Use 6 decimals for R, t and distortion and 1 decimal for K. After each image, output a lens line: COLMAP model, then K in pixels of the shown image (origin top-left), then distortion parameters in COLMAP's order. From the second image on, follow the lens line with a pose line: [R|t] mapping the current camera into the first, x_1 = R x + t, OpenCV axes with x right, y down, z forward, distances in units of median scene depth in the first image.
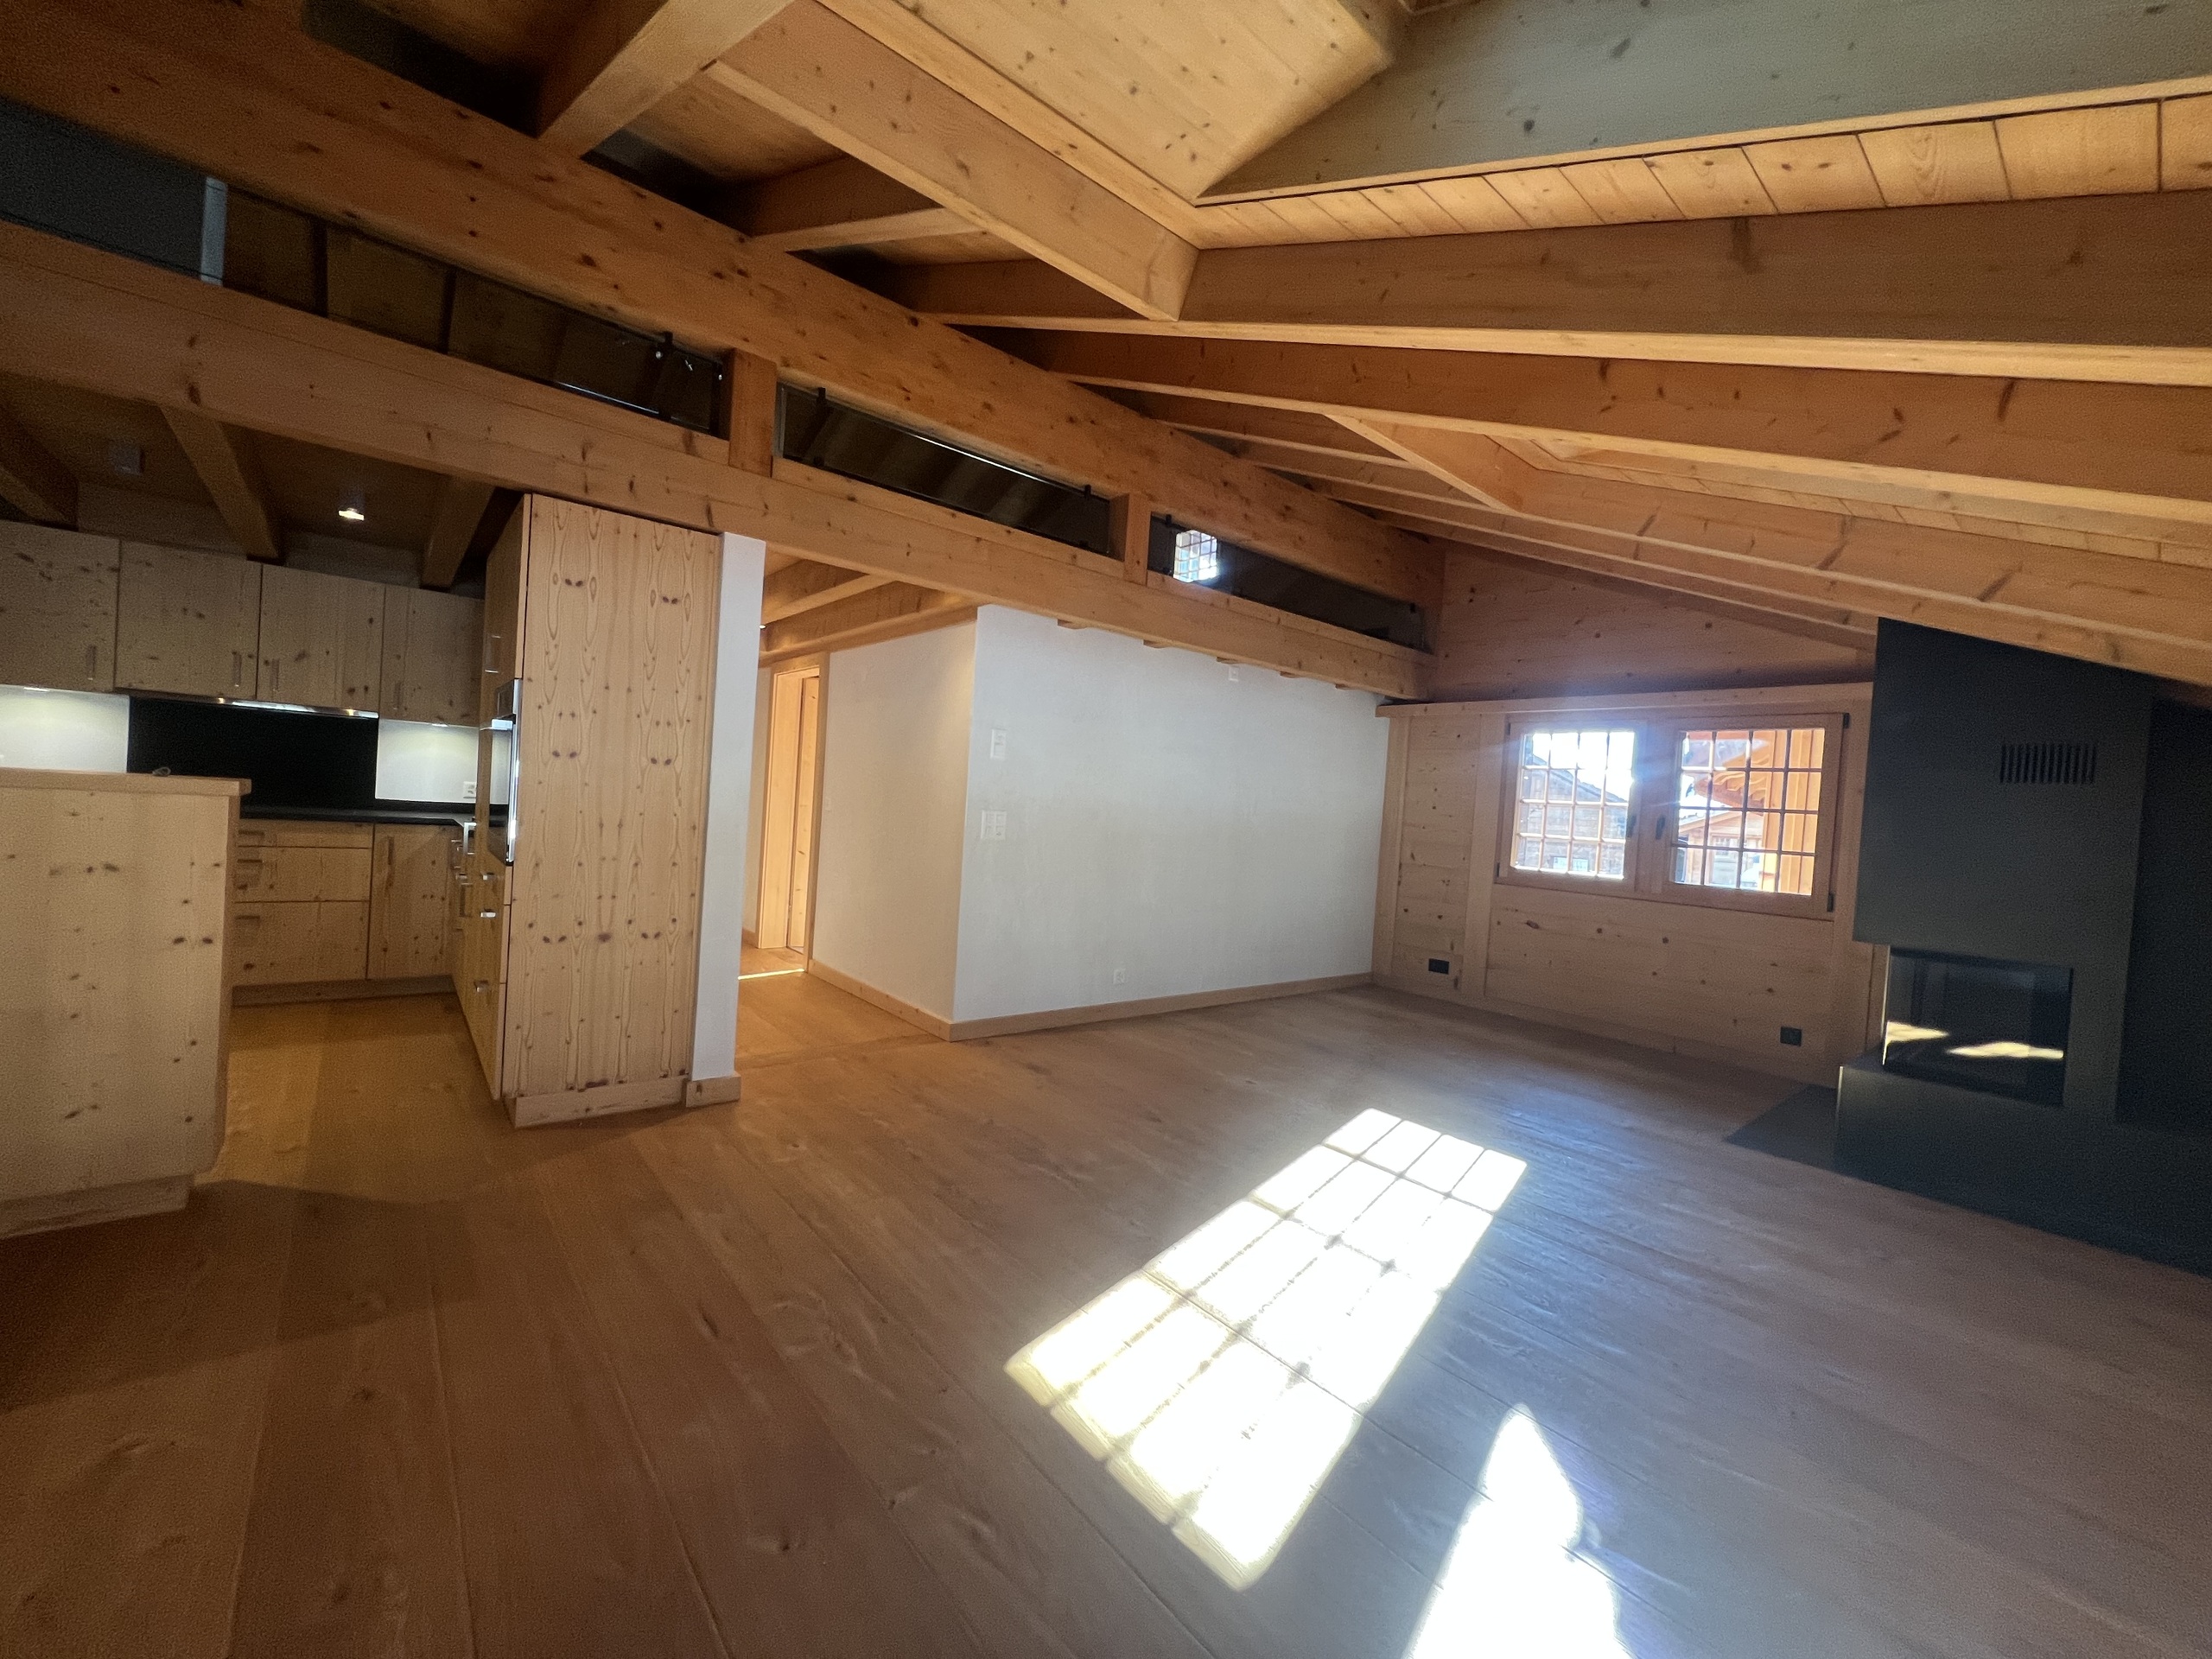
lens RADIAL K [[886.4, 0, 1106.0], [0, 886.4, 829.5], [0, 0, 1]] dist [-0.001012, -0.000251]
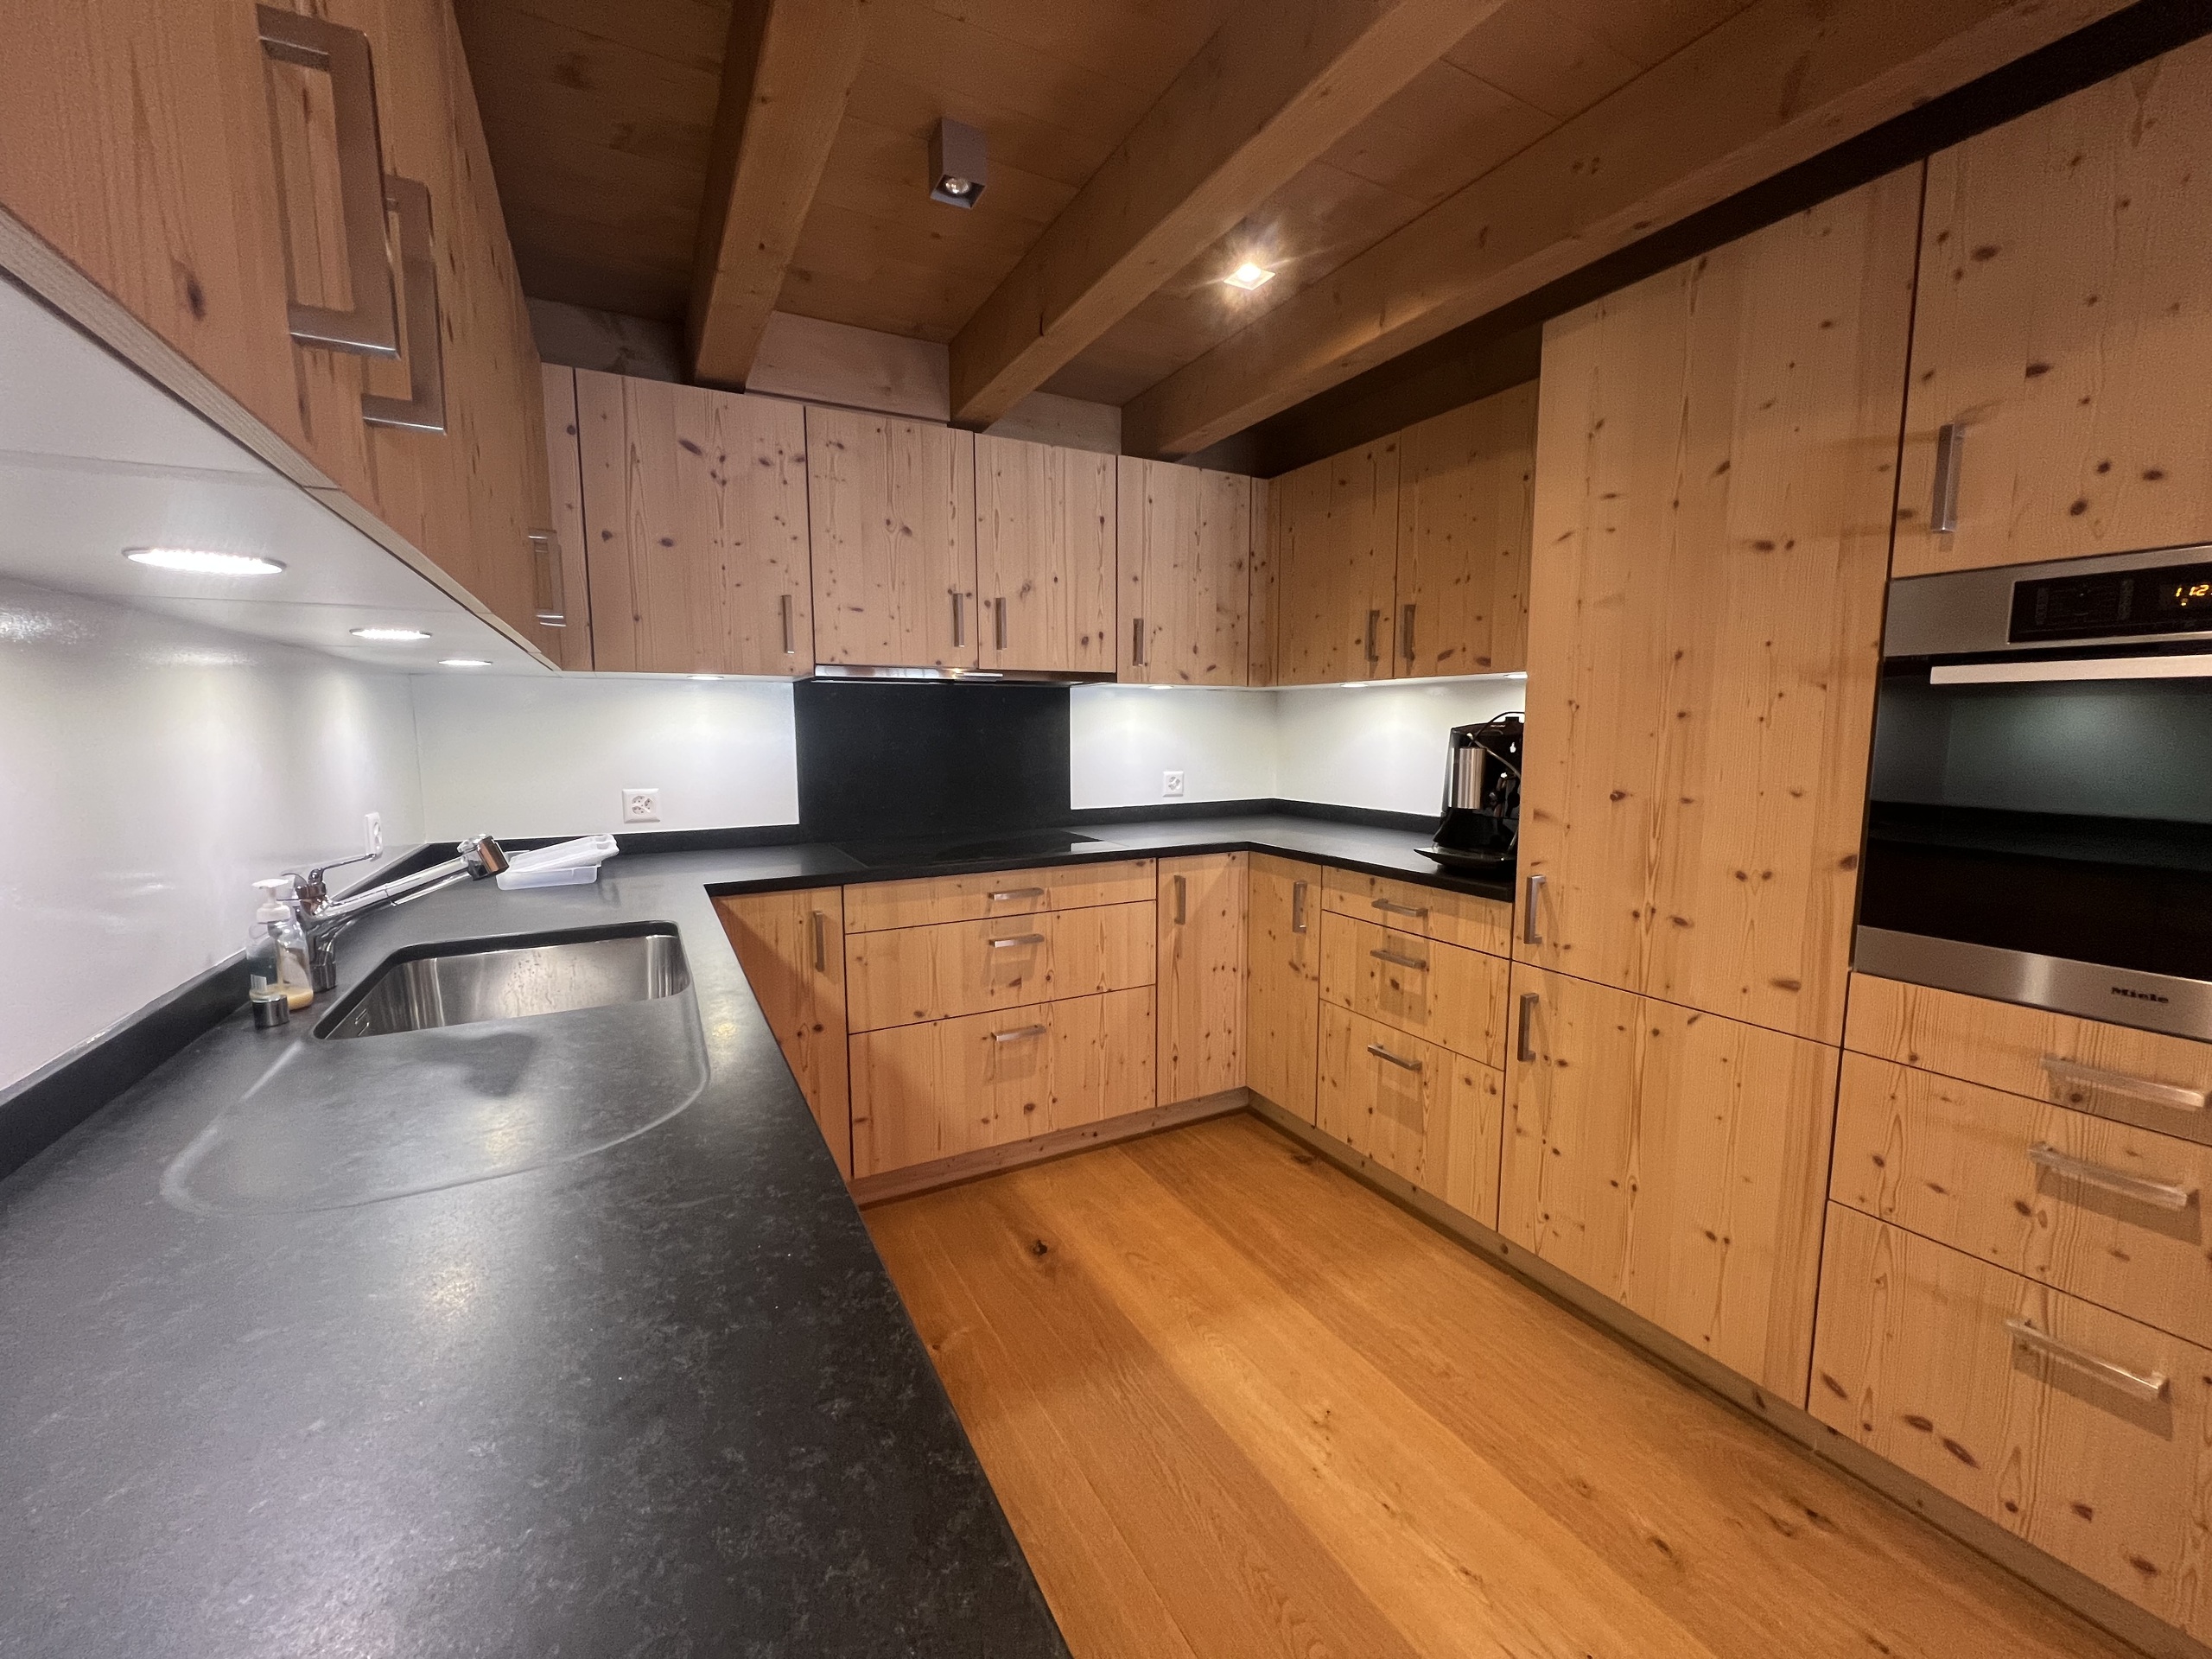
lens RADIAL K [[886.4, 0, 1106.0], [0, 886.4, 829.5], [0, 0, 1]] dist [-0.001012, -0.000251]
pose [[0.977778, -0.052002, -0.203090, -0.757141], [0.068013, 0.995034, 0.072670, -0.074437], [0.198303, -0.084868, 0.976460, 0.417139]]
